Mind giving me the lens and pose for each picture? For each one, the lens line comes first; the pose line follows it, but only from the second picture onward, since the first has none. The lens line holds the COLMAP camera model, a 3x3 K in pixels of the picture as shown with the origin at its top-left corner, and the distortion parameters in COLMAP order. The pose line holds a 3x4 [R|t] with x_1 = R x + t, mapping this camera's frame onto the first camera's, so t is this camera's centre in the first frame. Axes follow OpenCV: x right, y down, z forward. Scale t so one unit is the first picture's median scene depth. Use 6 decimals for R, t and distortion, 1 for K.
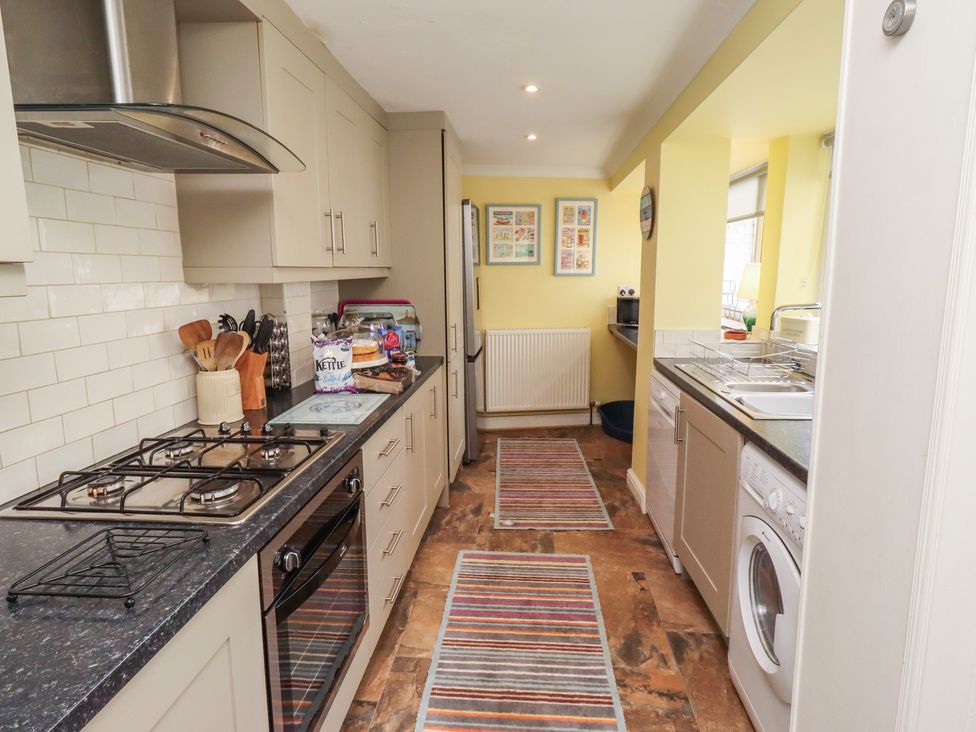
lens RADIAL K [[524.2, 0, 495.8], [0, 524.2, 349.9], [0, 0, 1]] dist [0.005383, -0.002958]
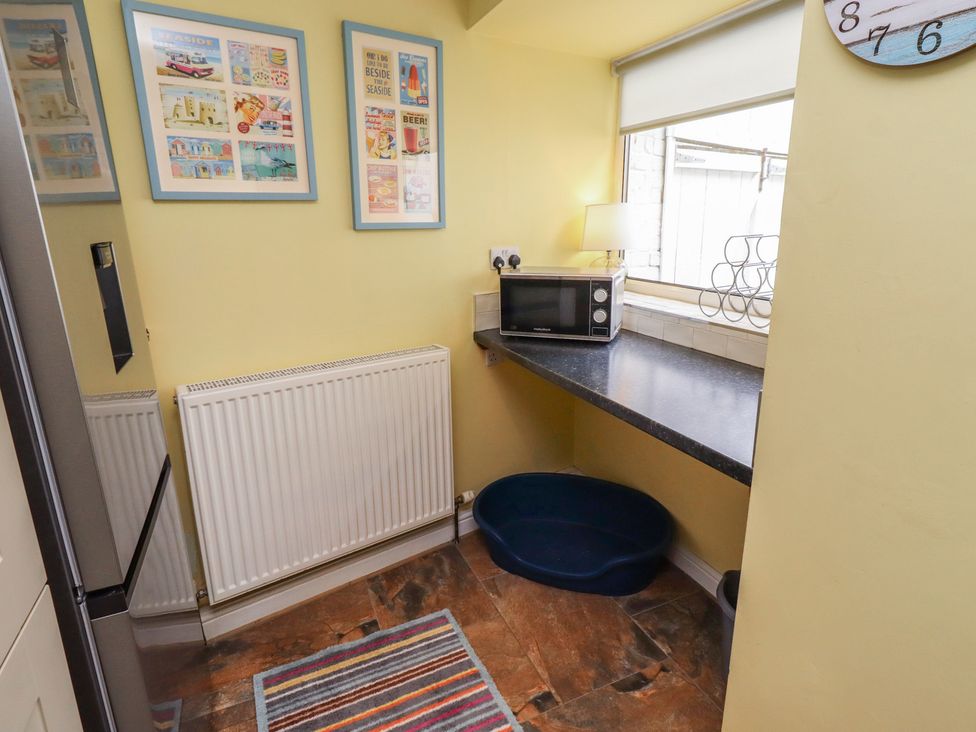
lens RADIAL K [[506.7, 0, 483.2], [0, 506.7, 343.4], [0, 0, 1]] dist [0.002082, -0.001245]
pose [[0.882229, -0.118276, 0.455723, 0.017888], [0.073978, 0.990732, 0.113918, -0.157679], [-0.464973, -0.066788, 0.882802, 1.037744]]
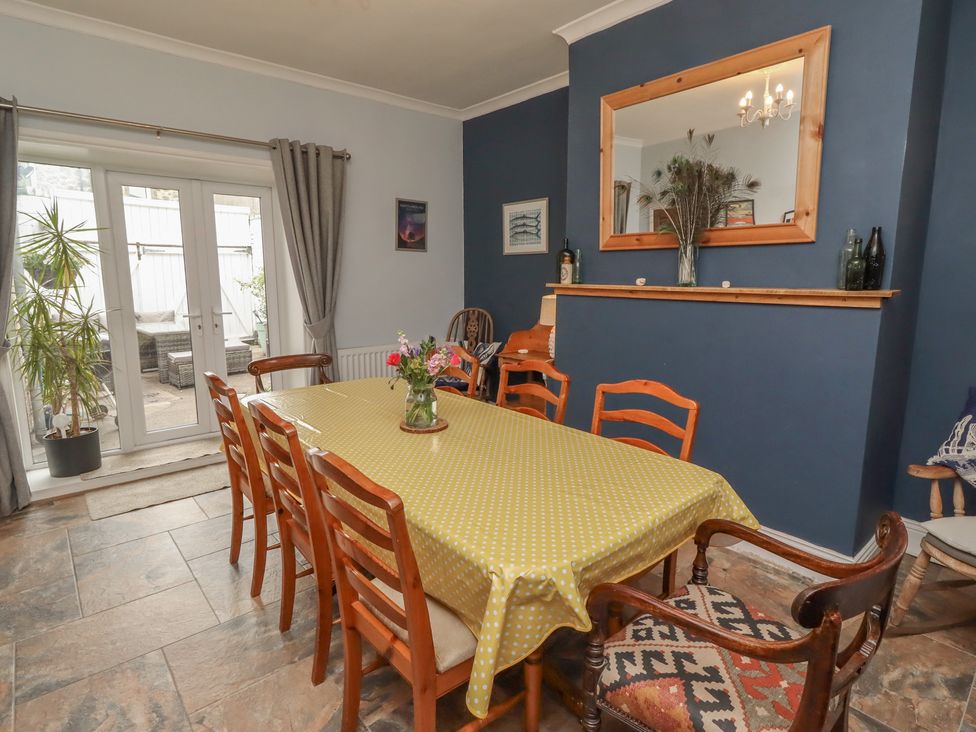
lens RADIAL K [[524.2, 0, 493.4], [0, 524.2, 359.2], [0, 0, 1]] dist [0.005383, -0.002958]
pose [[0.702164, -0.106112, 0.704064, 0.479690], [0.096069, 0.993910, 0.053986, 0.265546], [-0.705504, 0.029732, 0.708082, -1.728804]]
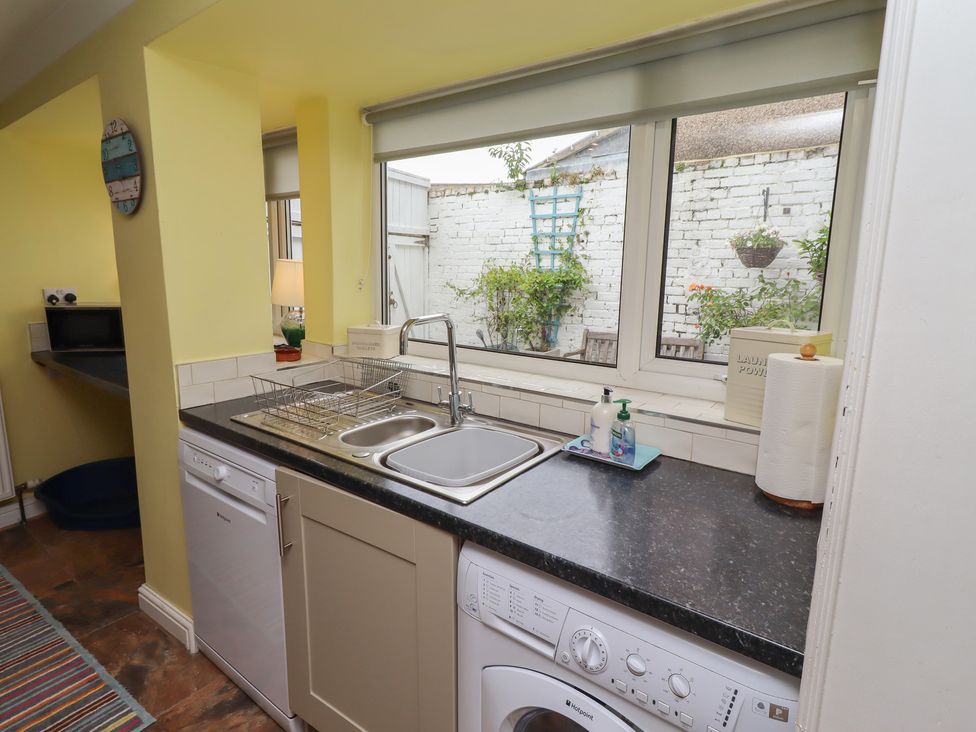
lens RADIAL K [[506.7, 0, 495.8], [0, 506.7, 353.7], [0, 0, 1]] dist [0.002082, -0.001245]
pose [[0.530447, -0.123653, 0.838651, 0.009364], [0.107487, 0.991130, 0.078150, -0.061529], [-0.840876, 0.048690, 0.539033, 0.400406]]
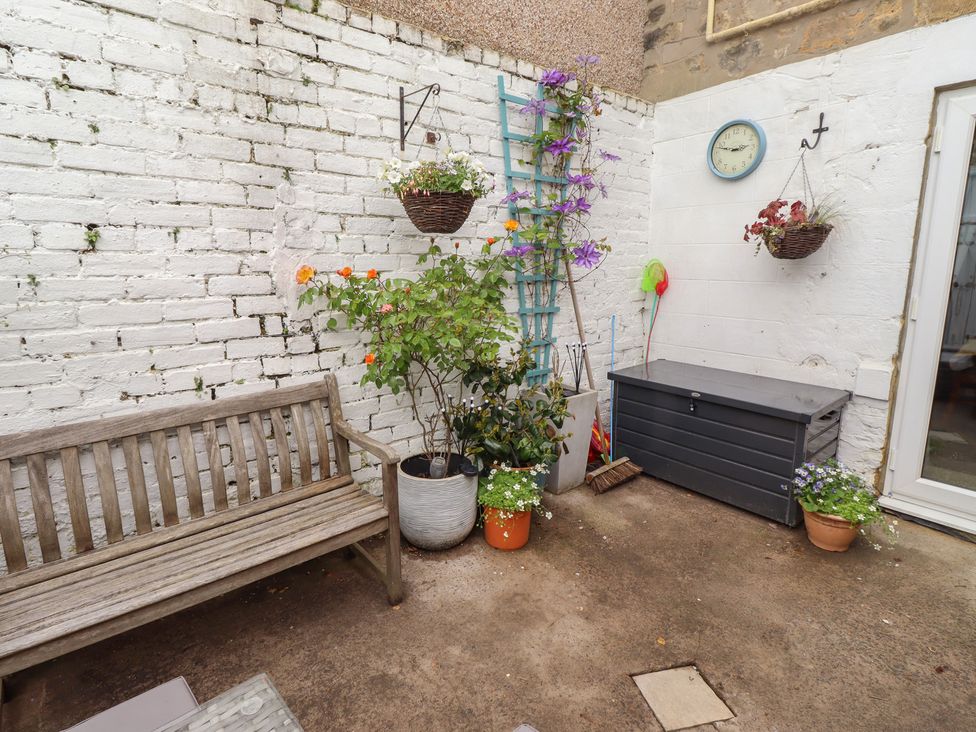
lens RADIAL K [[506.7, 0, 489.1], [0, 506.7, 357.5], [0, 0, 1]] dist [0.002082, -0.001245]
pose [[-0.692890, -0.114697, 0.711862, 1.038791], [0.116228, 0.956590, 0.267259, -0.129315], [-0.711614, 0.267919, -0.649481, 1.072500]]
